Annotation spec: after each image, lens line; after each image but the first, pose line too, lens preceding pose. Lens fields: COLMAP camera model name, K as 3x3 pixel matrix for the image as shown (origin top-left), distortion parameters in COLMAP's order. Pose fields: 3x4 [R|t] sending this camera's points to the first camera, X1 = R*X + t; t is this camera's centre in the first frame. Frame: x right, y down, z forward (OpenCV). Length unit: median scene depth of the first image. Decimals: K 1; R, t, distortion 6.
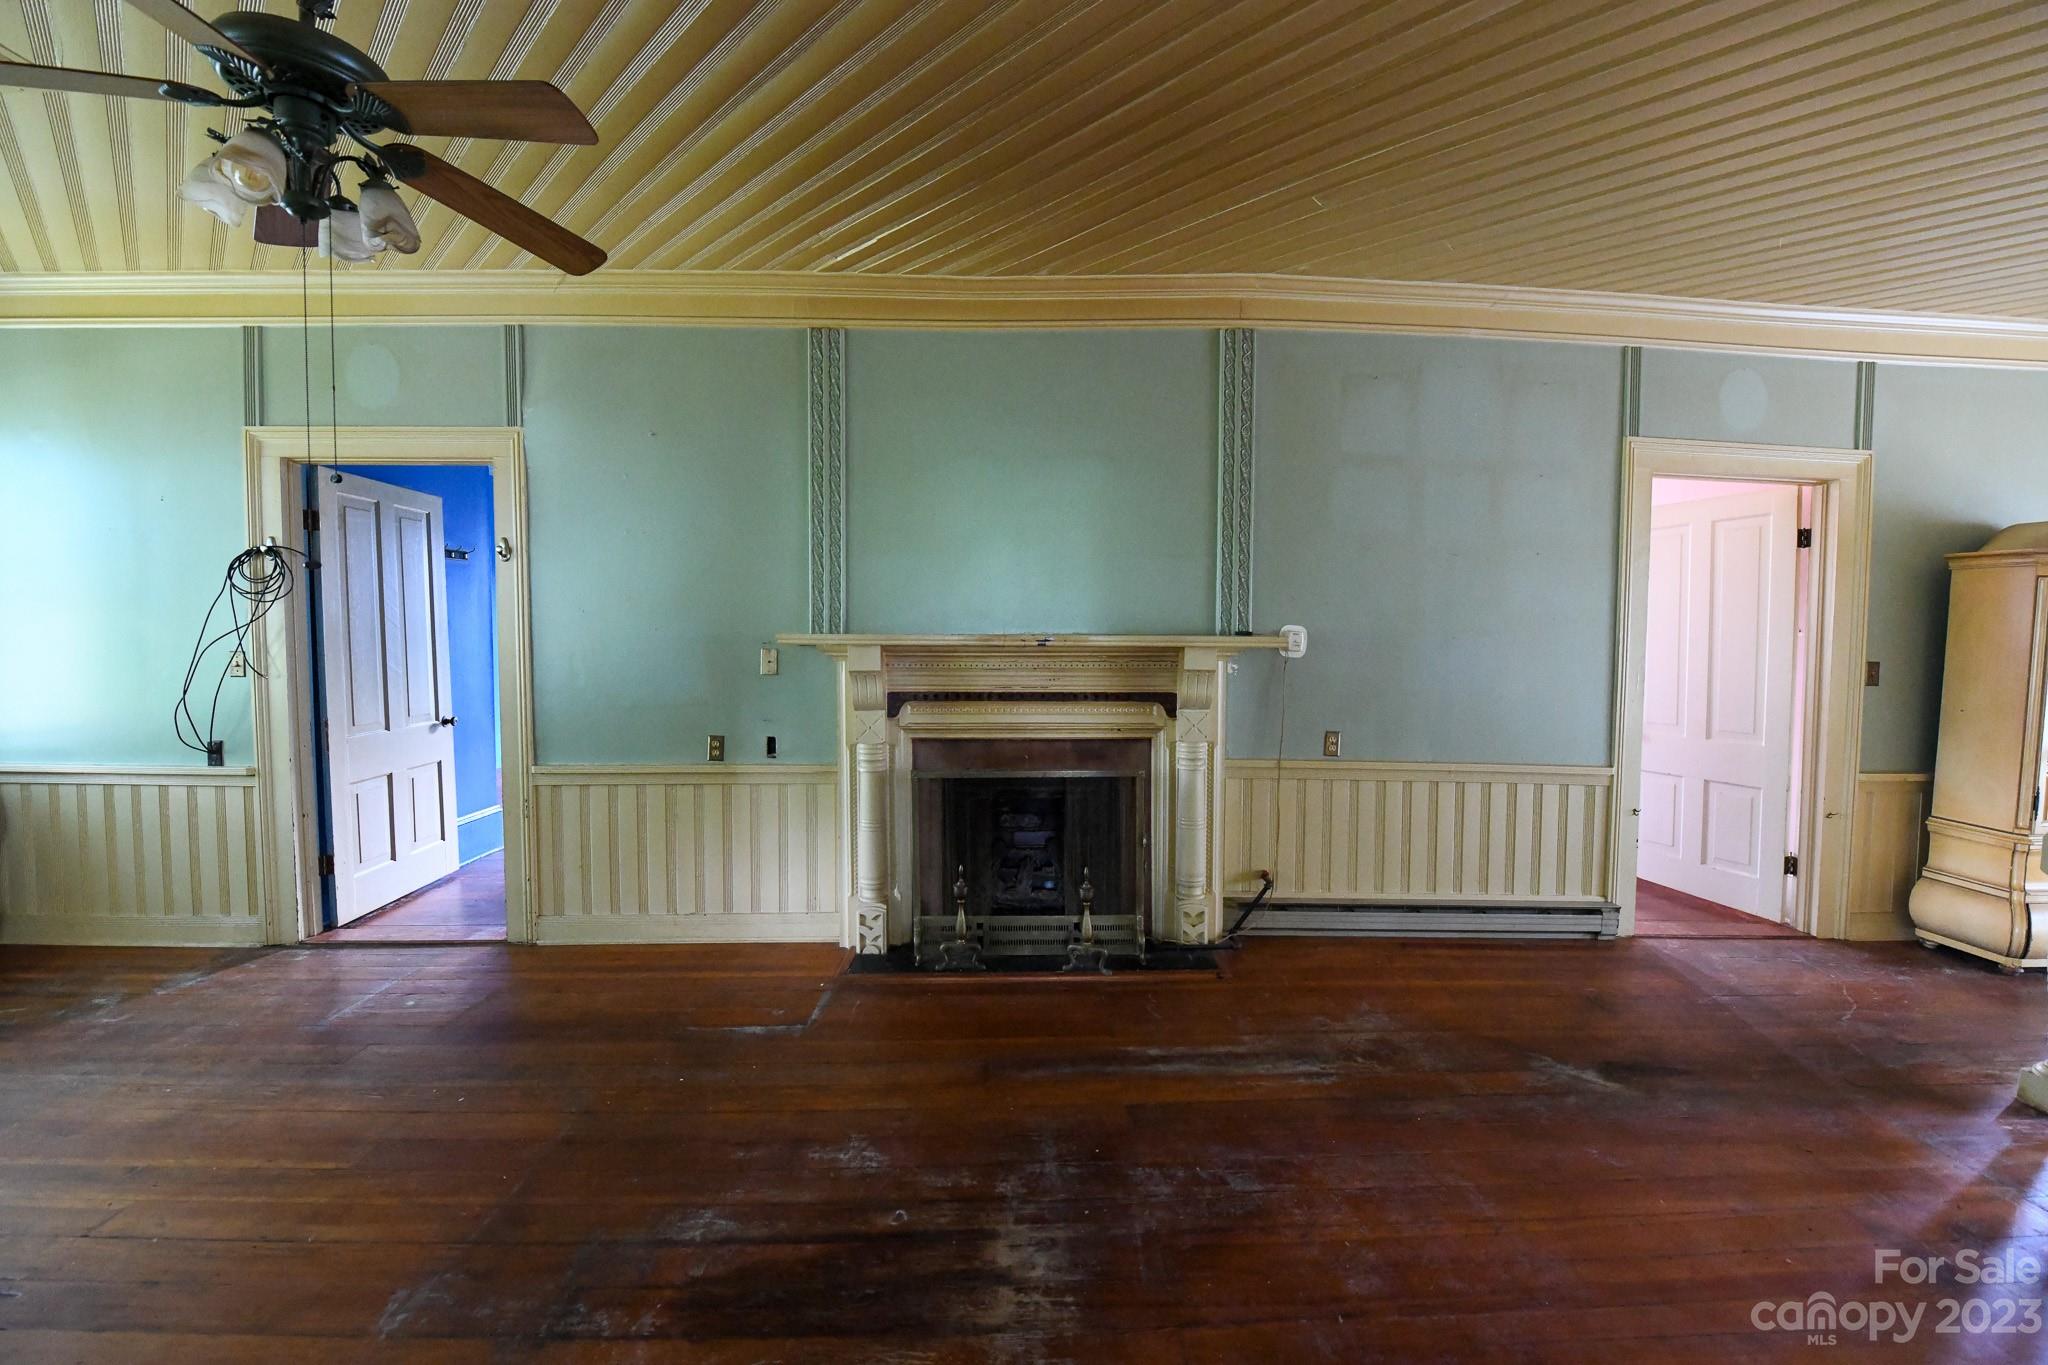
lens RADIAL K [[833.0, 0, 1027.0], [0, 833.0, 670.0], [0, 0, 1]] dist [-0.020144, 0.000240]
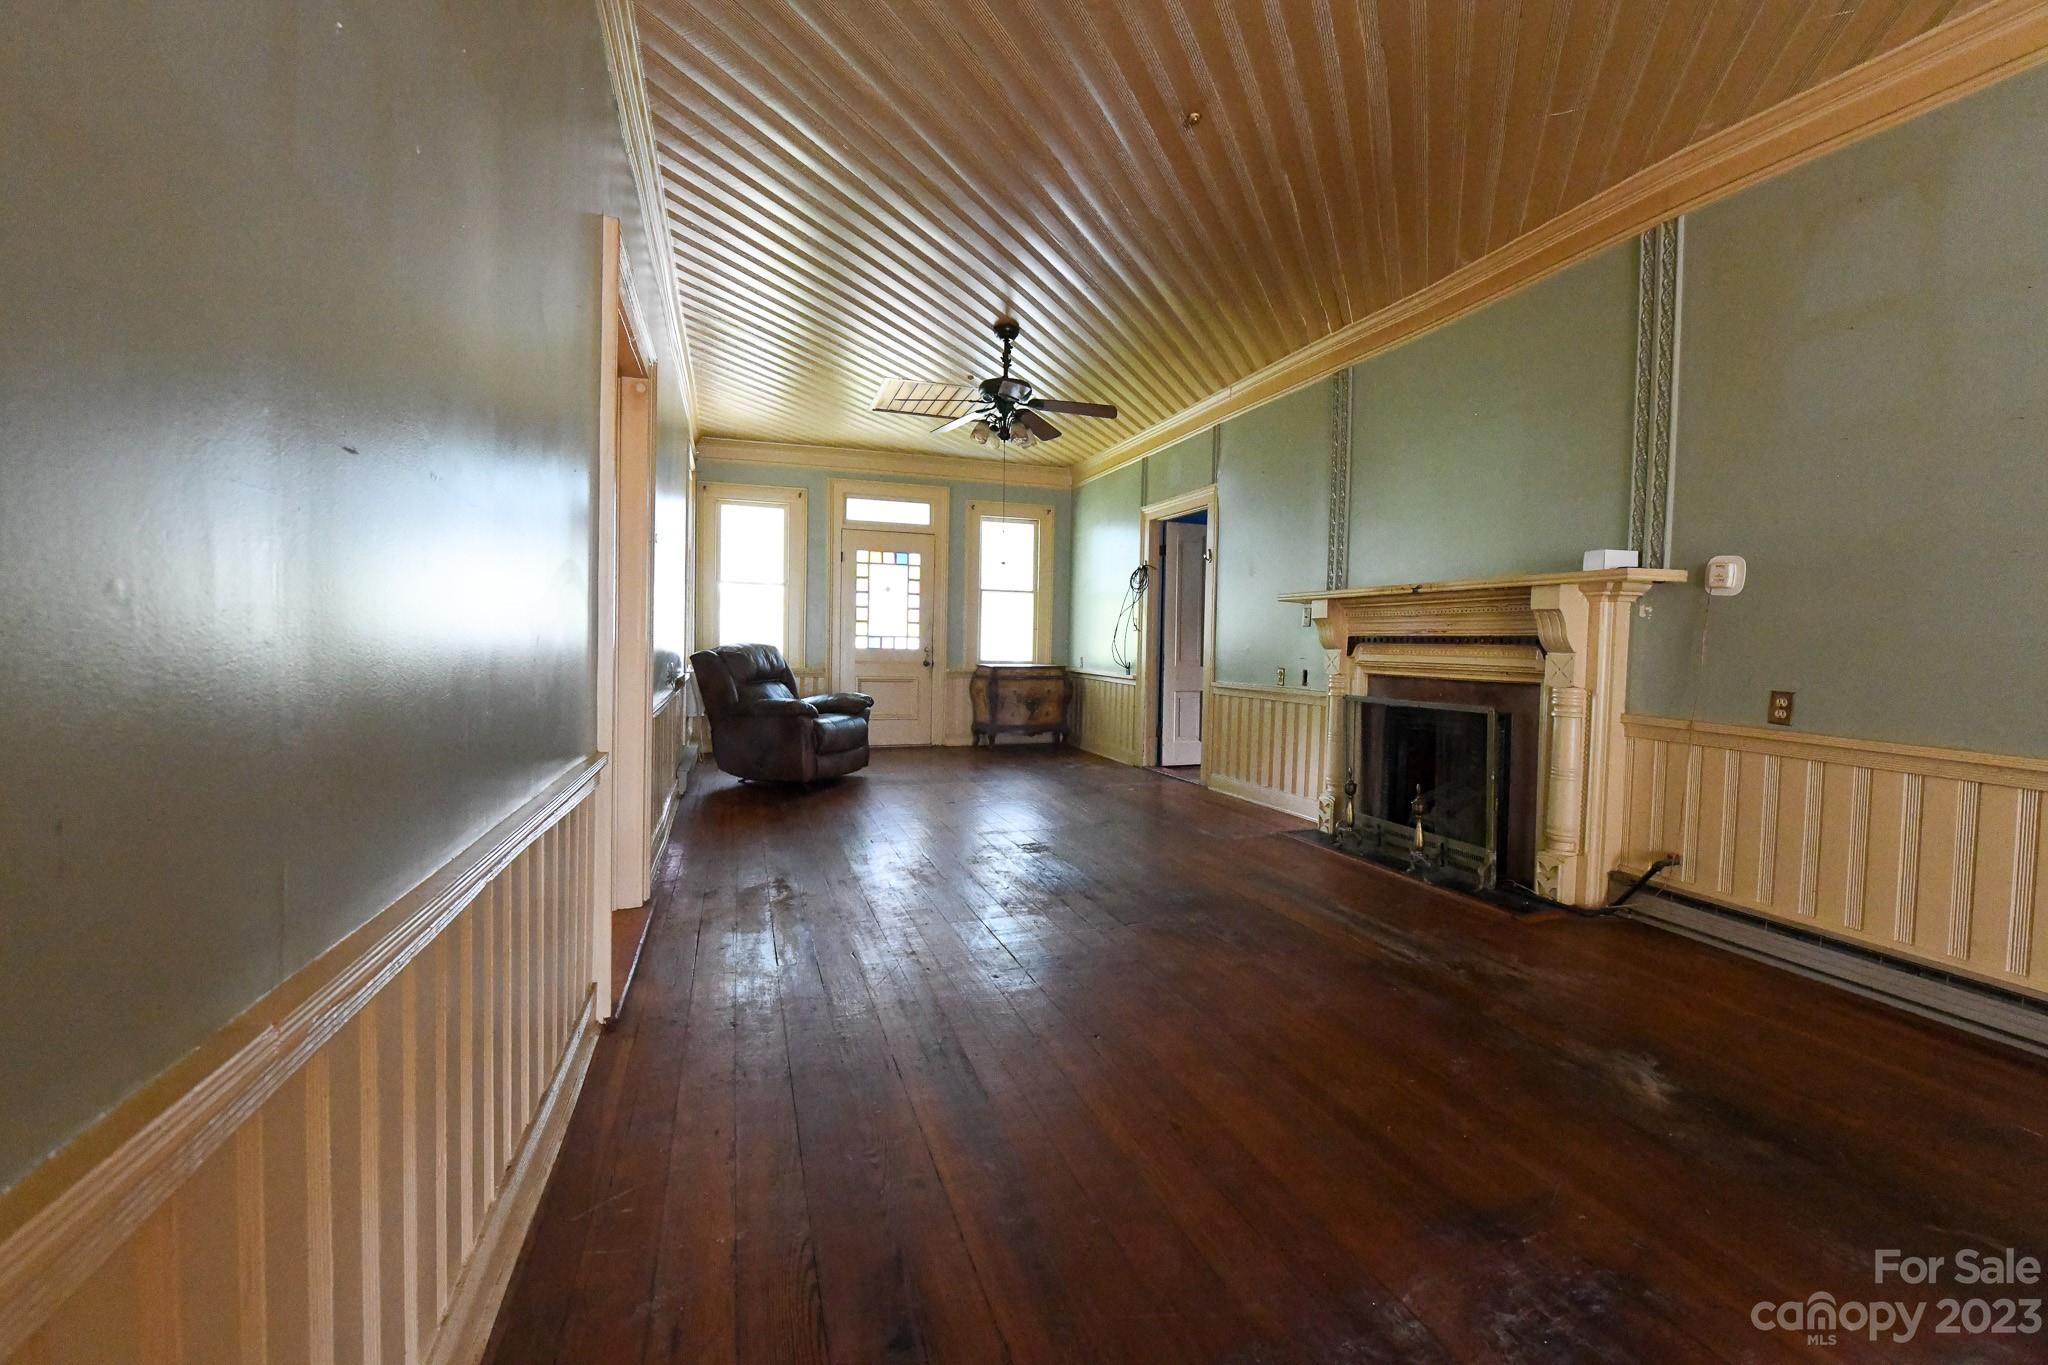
lens RADIAL K [[833.0, 0, 1015.9], [0, 833.0, 679.9], [0, 0, 1]] dist [-0.020144, 0.000240]
pose [[0.286100, 0.042879, -0.957240, 0.926560], [-0.066497, 0.997478, 0.024807, 0.096252], [0.955890, 0.056557, 0.288230, 0.124778]]
